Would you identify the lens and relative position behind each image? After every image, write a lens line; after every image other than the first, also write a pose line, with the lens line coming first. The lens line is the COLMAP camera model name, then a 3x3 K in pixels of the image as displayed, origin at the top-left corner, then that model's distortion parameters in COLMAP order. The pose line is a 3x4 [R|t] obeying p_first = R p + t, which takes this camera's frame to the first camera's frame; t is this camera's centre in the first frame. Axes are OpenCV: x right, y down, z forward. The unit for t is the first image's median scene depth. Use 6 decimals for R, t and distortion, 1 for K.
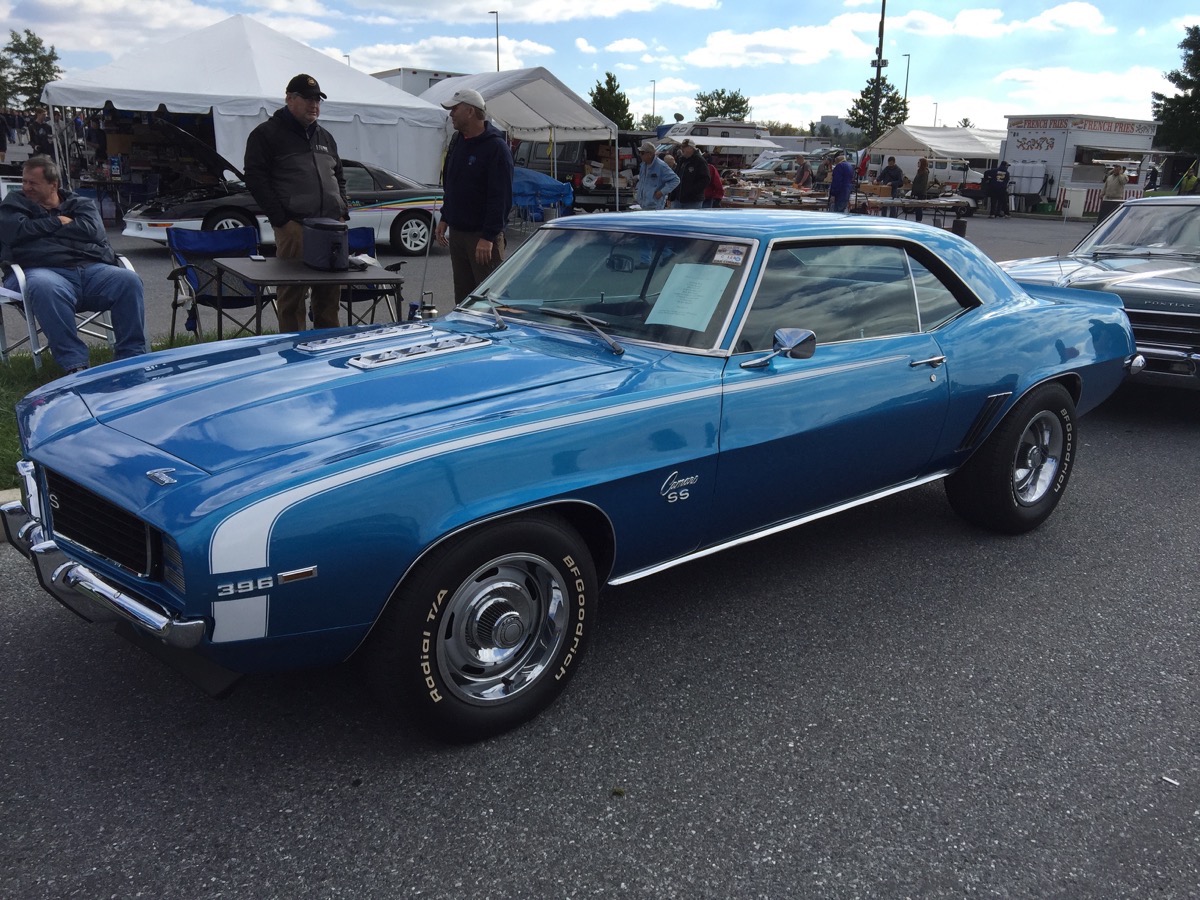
lens RADIAL K [[1202.4, 0, 601.1], [0, 1202.4, 452.0], [0, 0, 1]] dist [0.009564, 0.000000]
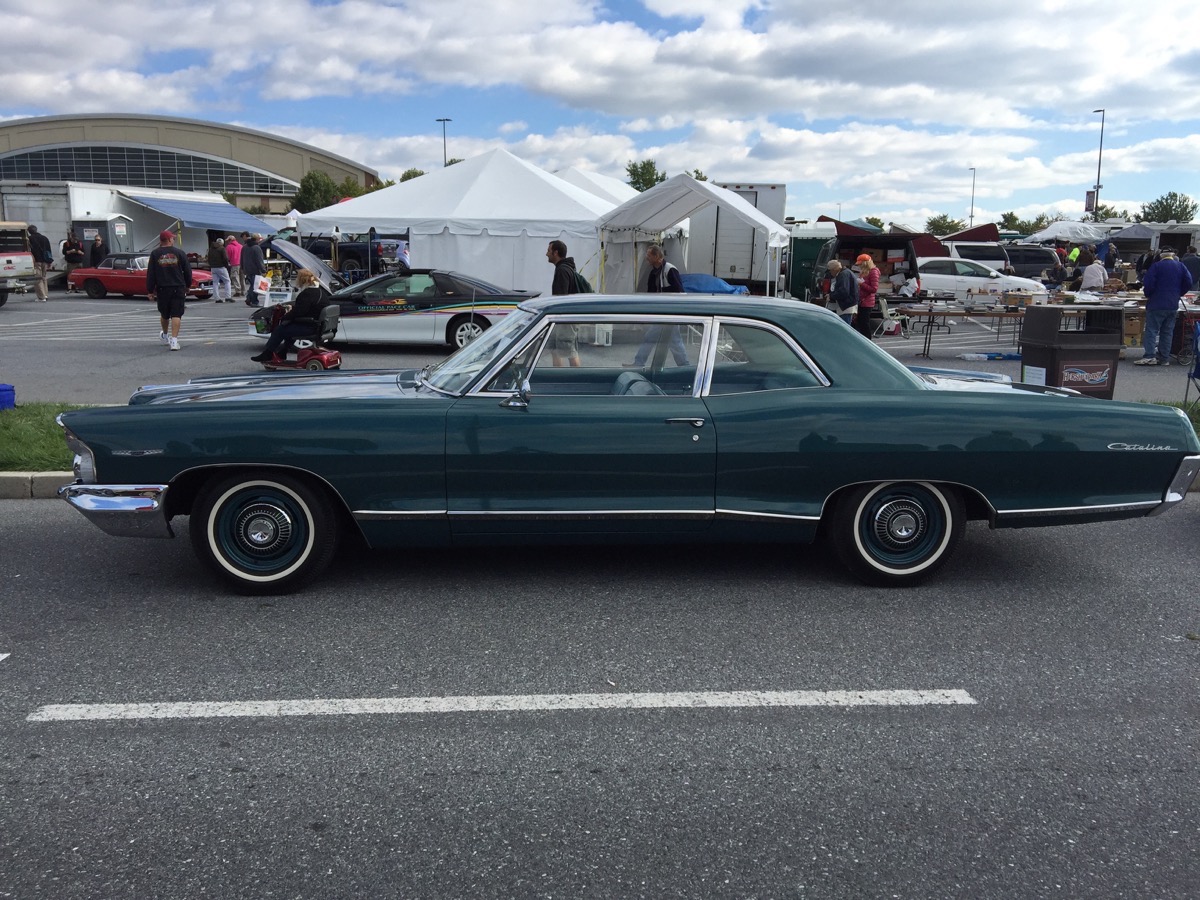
lens RADIAL K [[1202.4, 0, 601.3], [0, 1202.4, 448.6], [0, 0, 1]] dist [0.009564, 0.000000]
pose [[0.749638, 0.075907, -0.657481, 0.237707], [-0.139311, 0.989243, -0.044628, -0.018389], [0.647021, 0.125049, 0.752148, 0.102965]]
